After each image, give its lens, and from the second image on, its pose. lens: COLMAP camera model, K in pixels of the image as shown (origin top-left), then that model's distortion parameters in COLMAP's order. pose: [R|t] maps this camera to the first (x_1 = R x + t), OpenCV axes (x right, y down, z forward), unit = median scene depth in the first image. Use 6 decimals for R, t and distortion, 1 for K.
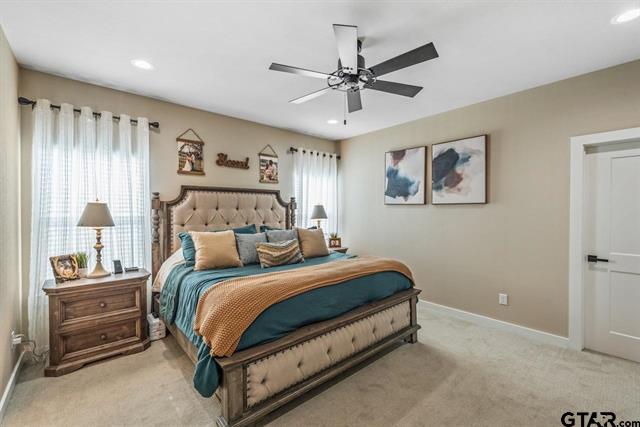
lens RADIAL K [[275.1, 0, 318.8], [0, 275.1, 211.5], [0, 0, 1]] dist [0.001647, 0.000056]
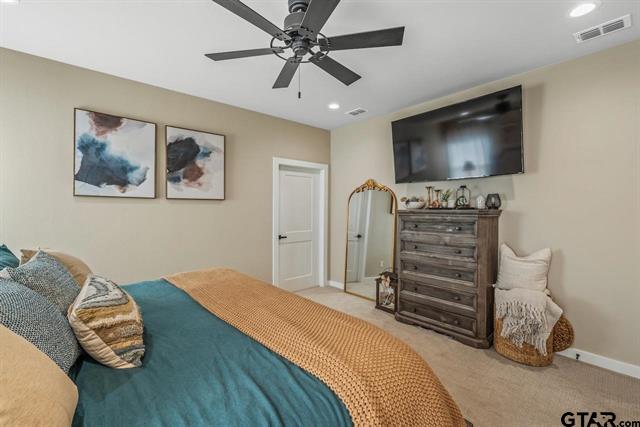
lens RADIAL K [[275.1, 0, 318.5], [0, 275.1, 212.5], [0, 0, 1]] dist [0.001647, 0.000056]
pose [[-0.012326, -0.022661, 0.999667, -0.420679], [0.001445, 0.999742, 0.022681, -0.003109], [-0.999923, 0.001724, -0.012290, 0.570974]]
